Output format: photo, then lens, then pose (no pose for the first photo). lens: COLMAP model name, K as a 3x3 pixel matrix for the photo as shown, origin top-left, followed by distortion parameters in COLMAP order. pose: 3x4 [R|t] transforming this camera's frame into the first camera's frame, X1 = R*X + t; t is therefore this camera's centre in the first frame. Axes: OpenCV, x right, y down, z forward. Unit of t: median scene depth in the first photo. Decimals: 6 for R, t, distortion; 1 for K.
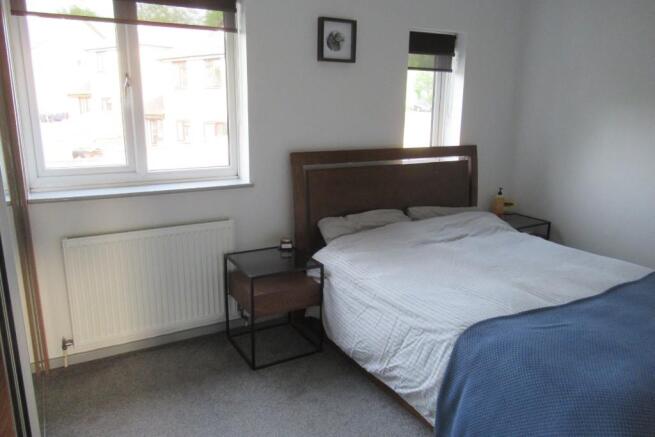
lens RADIAL K [[485.5, 0, 328.8], [0, 485.5, 218.1], [0, 0, 1]] dist [-0.008079, -0.001333]
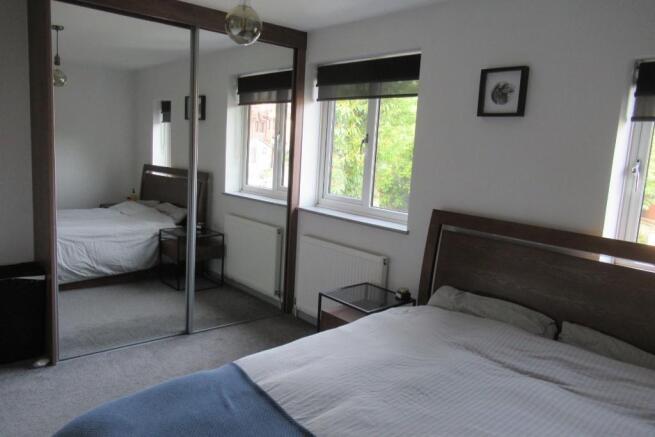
lens RADIAL K [[485.5, 0, 329.1], [0, 485.5, 218.4], [0, 0, 1]] dist [-0.008079, -0.001333]
pose [[0.196735, 0.139627, -0.970464, 0.821851], [-0.295145, 0.952330, 0.077185, -0.126990], [0.934979, 0.271242, 0.228567, 0.571715]]
